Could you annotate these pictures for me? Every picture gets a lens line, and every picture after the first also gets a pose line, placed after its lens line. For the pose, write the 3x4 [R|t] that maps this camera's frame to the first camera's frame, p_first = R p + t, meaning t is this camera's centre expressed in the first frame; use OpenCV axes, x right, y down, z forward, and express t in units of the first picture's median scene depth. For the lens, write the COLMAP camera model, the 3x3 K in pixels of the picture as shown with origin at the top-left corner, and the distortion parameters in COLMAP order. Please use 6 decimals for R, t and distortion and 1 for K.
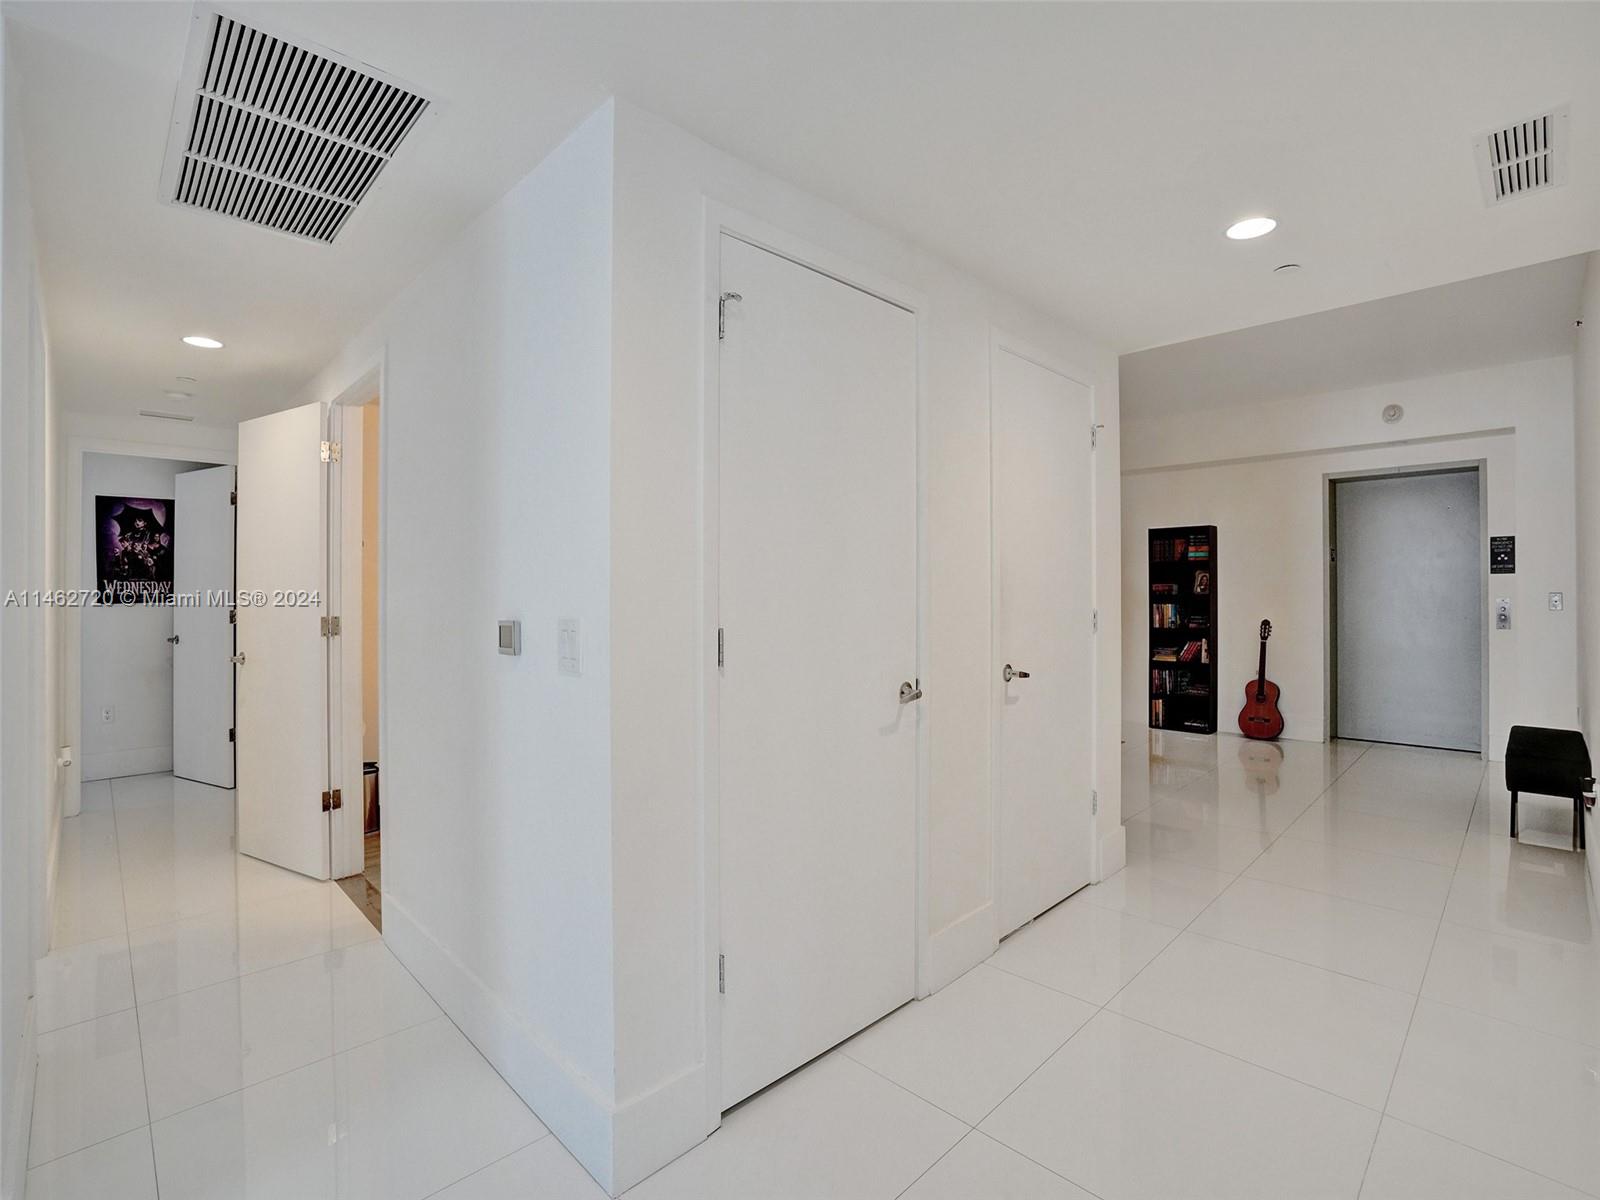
lens RADIAL K [[747.1, 0, 807.8], [0, 747.1, 599.4], [0, 0, 1]] dist [-0.011893, 0.000184]
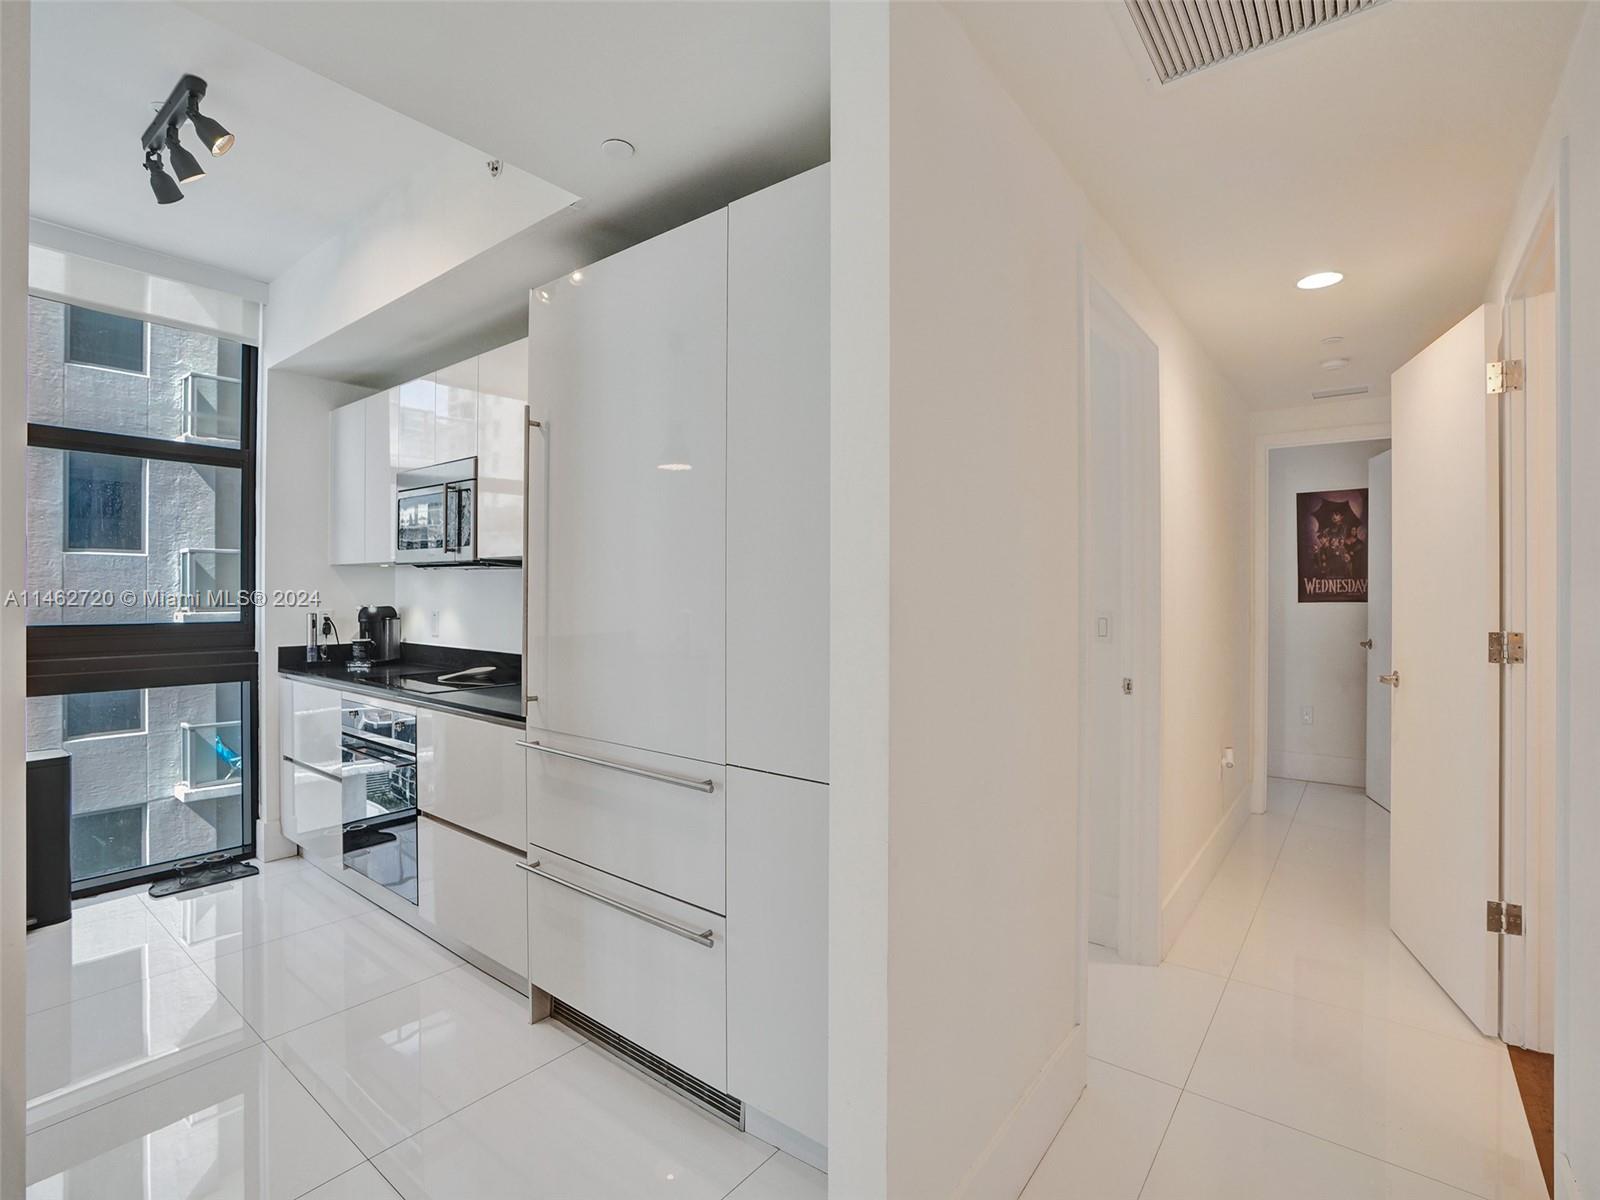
lens RADIAL K [[746.4, 0, 796.5], [0, 746.4, 586.0], [0, 0, 1]] dist [-0.029939, -0.000002]
pose [[0.125584, -0.003977, -0.992075, -0.064477], [-0.006946, 0.999964, -0.004888, -0.006385], [0.992059, 0.007505, 0.125552, 0.204628]]
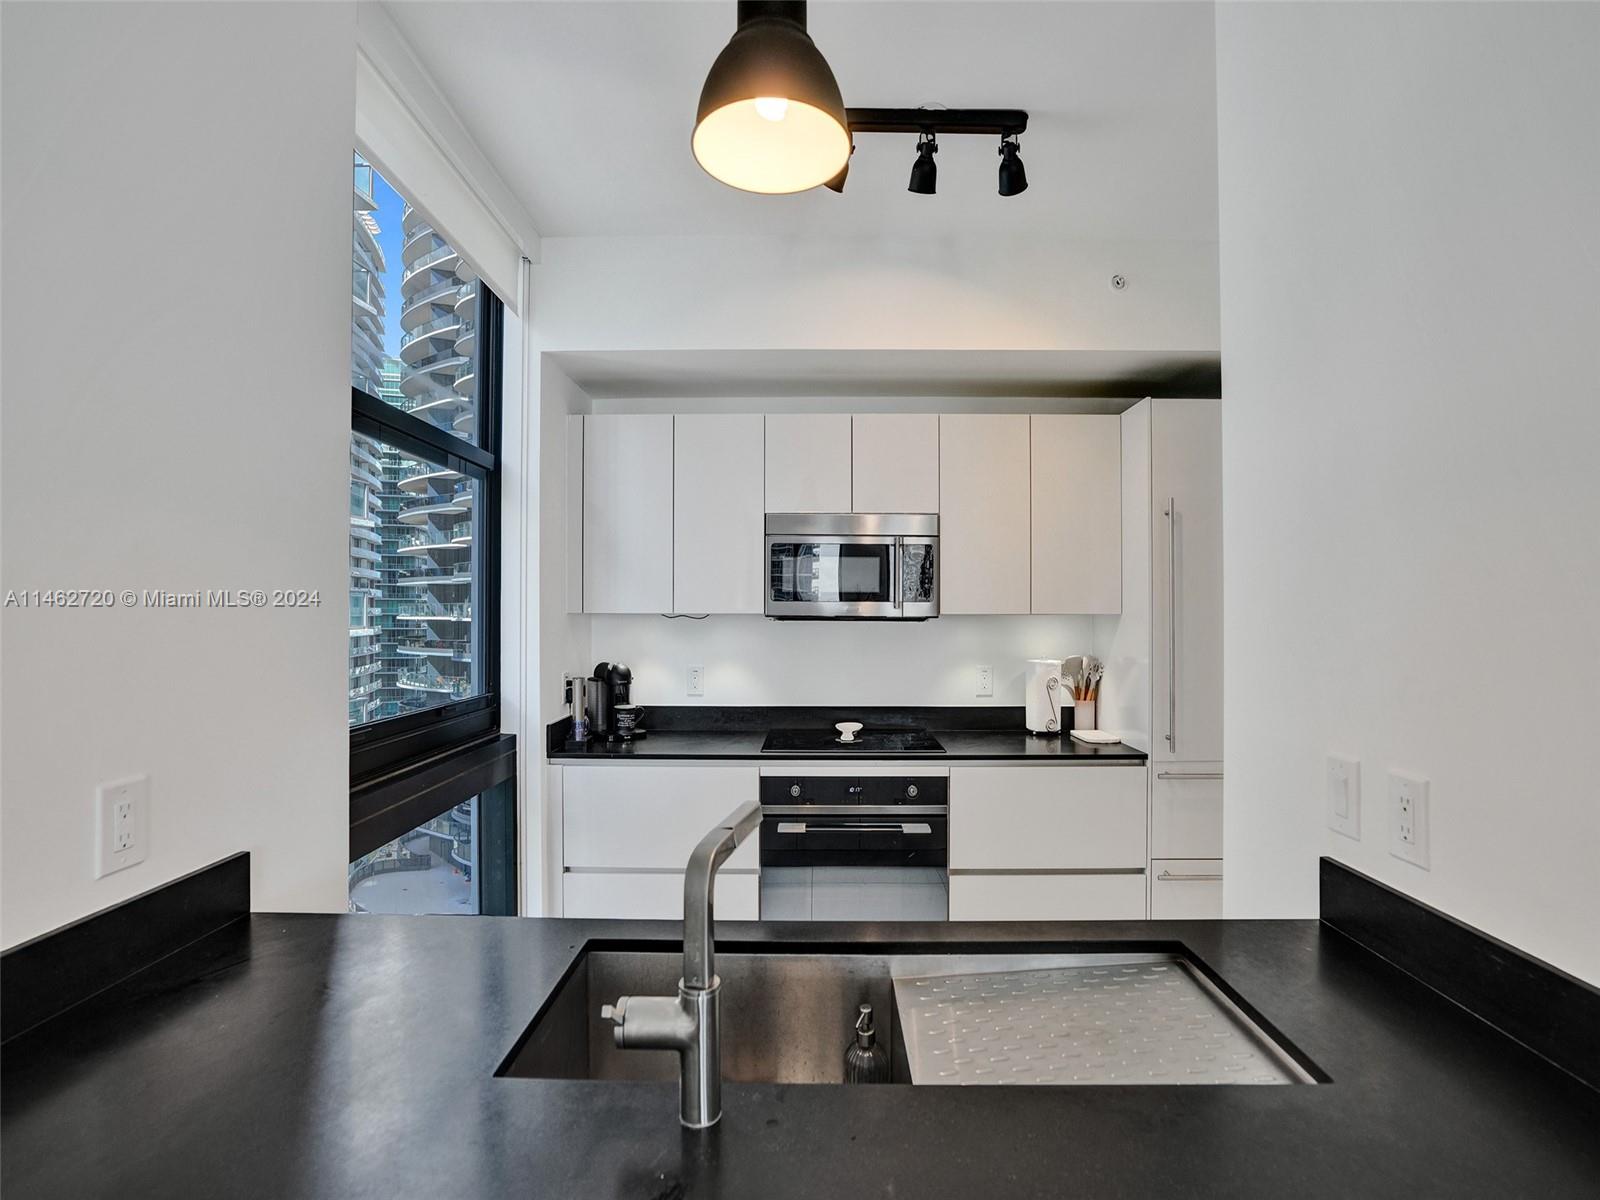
lens RADIAL K [[747.1, 0, 807.8], [0, 747.1, 599.4], [0, 0, 1]] dist [-0.011893, 0.000184]
pose [[0.703015, -0.004203, -0.711163, -0.292828], [-0.004501, 0.999936, -0.010359, -0.031342], [0.711161, 0.010483, 0.702951, -0.387476]]
